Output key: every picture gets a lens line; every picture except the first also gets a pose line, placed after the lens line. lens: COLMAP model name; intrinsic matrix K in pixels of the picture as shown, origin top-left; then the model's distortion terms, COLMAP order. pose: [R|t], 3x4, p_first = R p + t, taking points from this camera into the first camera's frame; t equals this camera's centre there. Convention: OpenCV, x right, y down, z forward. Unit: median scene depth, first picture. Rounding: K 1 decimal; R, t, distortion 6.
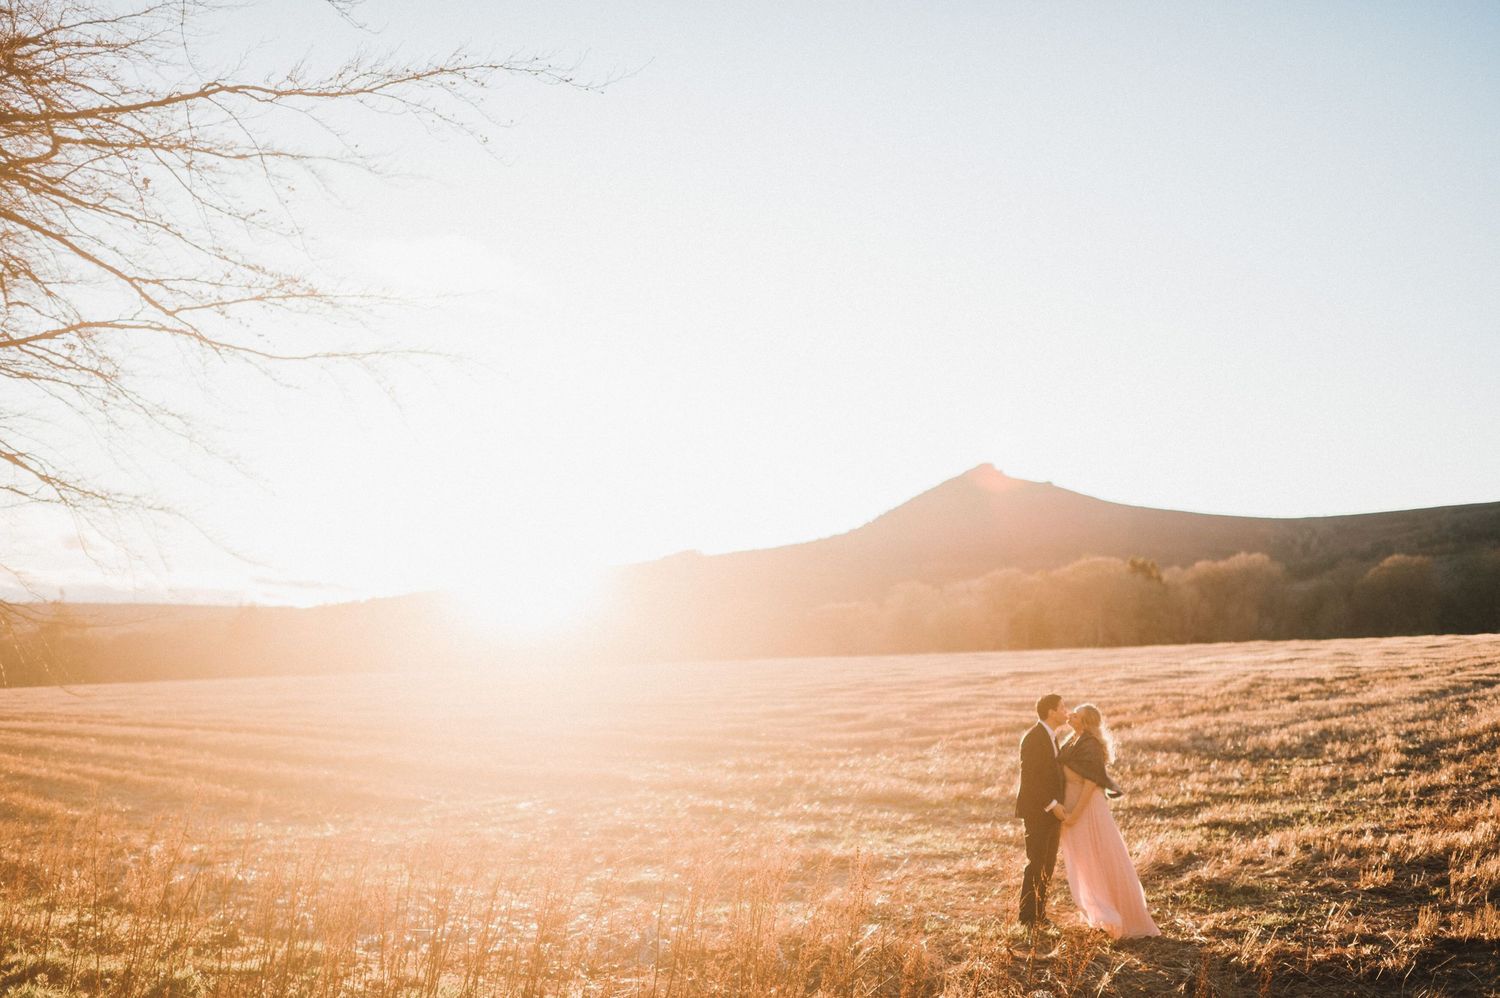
lens RADIAL K [[1495.6, 0, 744.6], [0, 1495.6, 505.6], [0, 0, 1]] dist [0.001321, 0.000000]
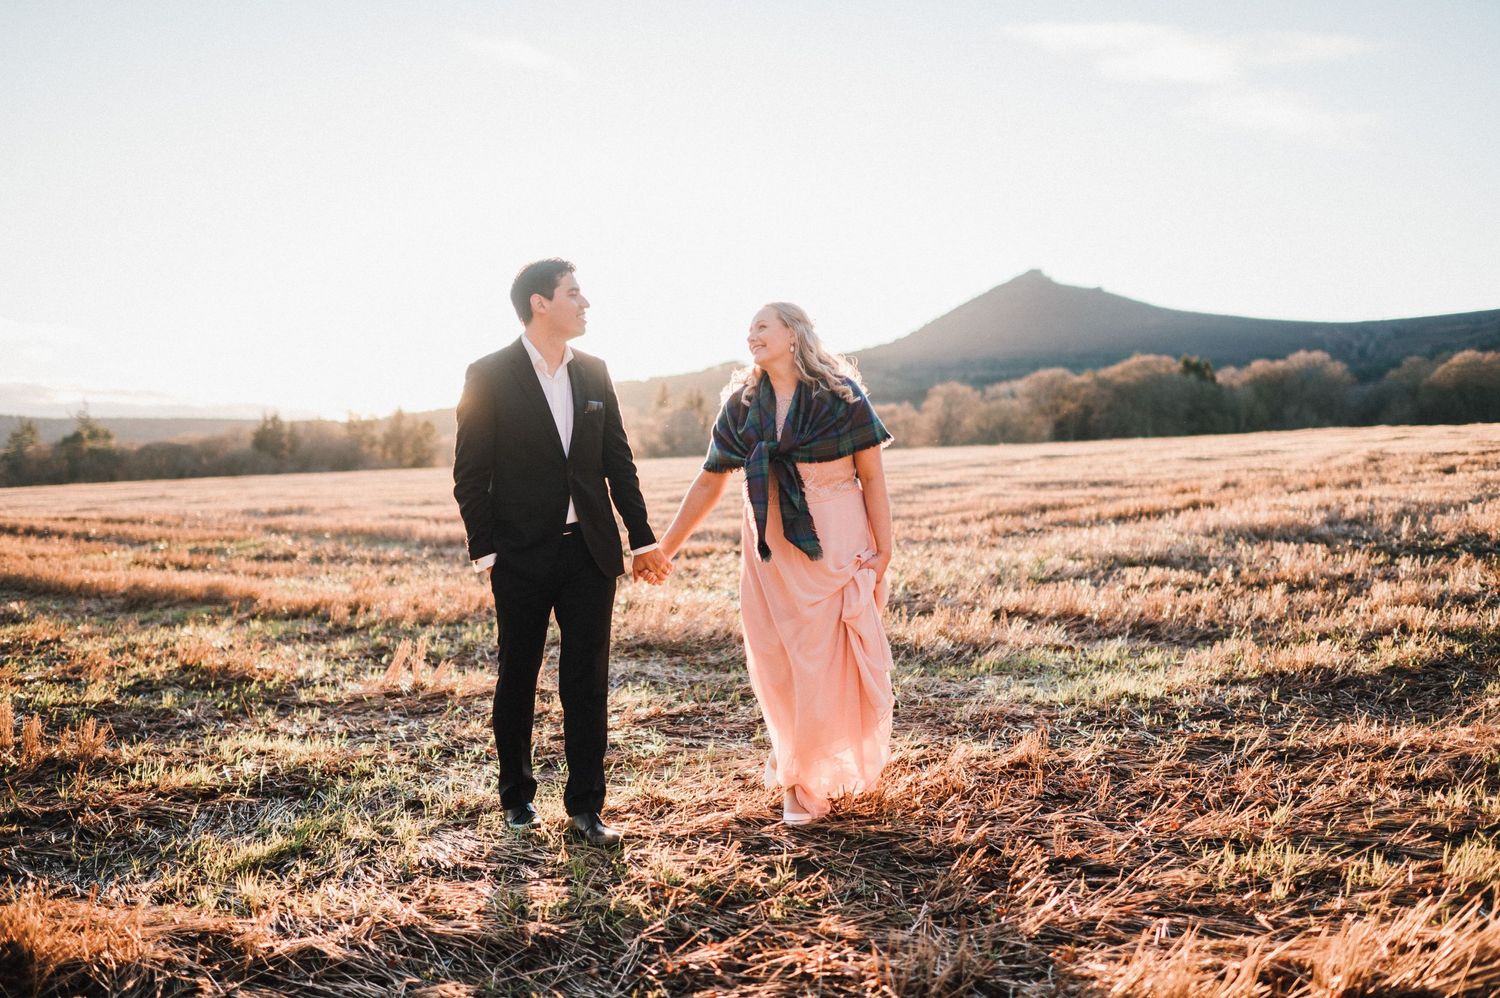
lens RADIAL K [[1495.6, 0, 753.2], [0, 1495.6, 496.0], [0, 0, 1]] dist [0.001321, 0.000000]
pose [[0.999653, -0.005251, -0.025817, 0.058804], [0.008297, 0.992821, 0.119320, 0.046869], [0.025005, -0.119493, 0.992520, 0.264815]]
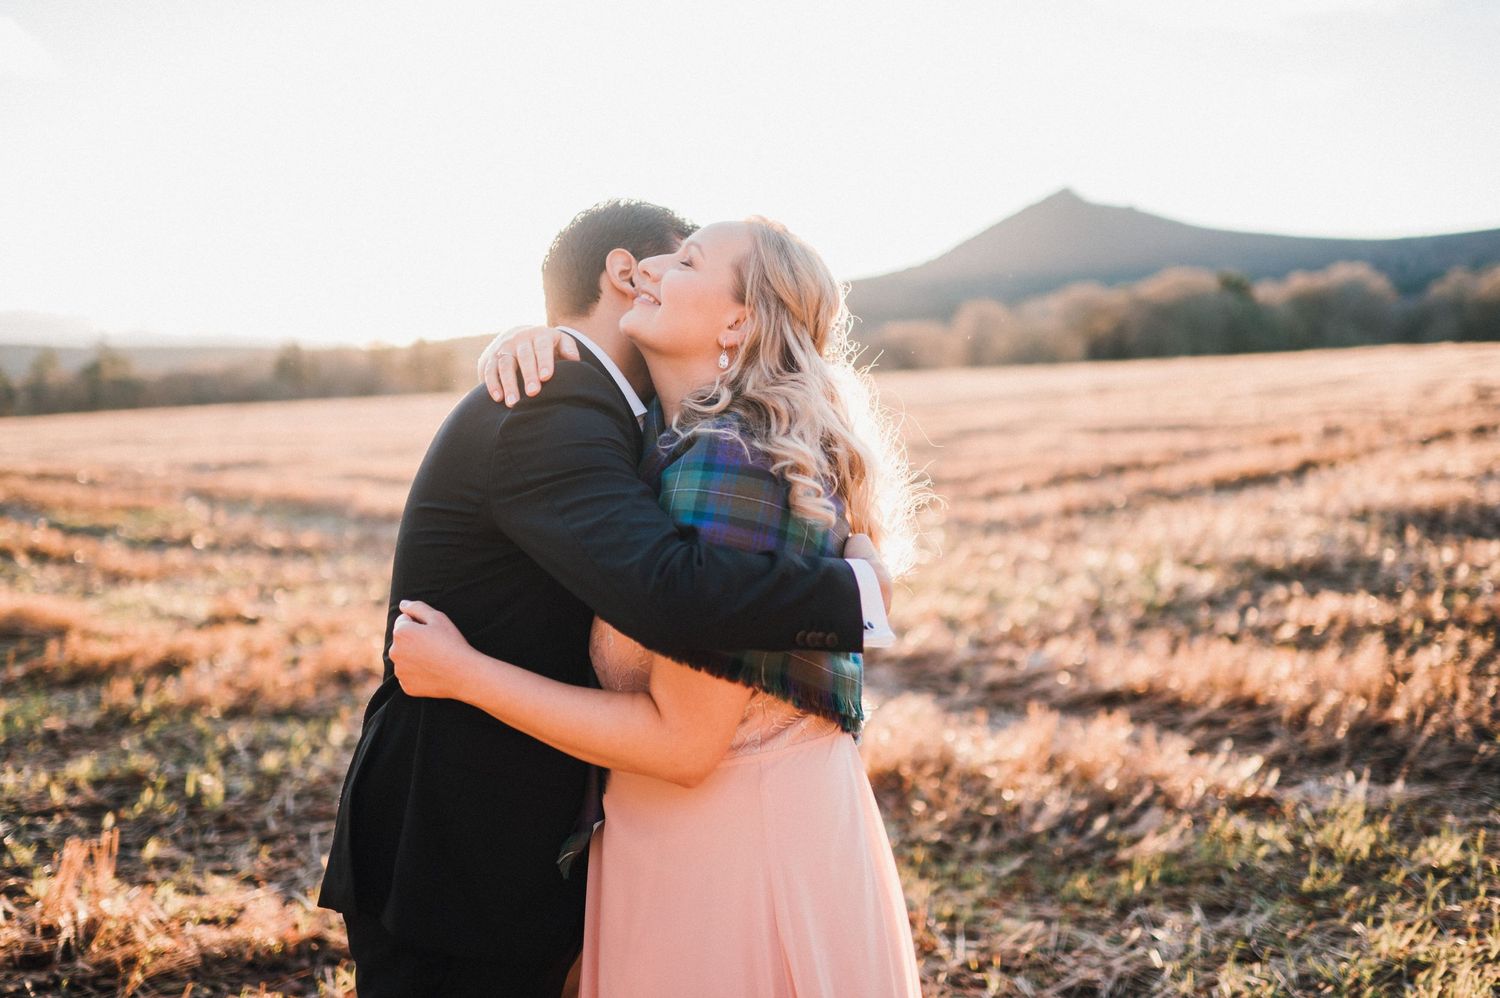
lens RADIAL K [[1495.6, 0, 756.5], [0, 1495.6, 494.3], [0, 0, 1]] dist [0.001321, 0.000000]
pose [[0.999001, -0.009971, -0.043560, 0.060920], [0.017245, 0.985298, 0.169975, 0.047140], [0.041225, -0.170556, 0.984485, 0.344098]]
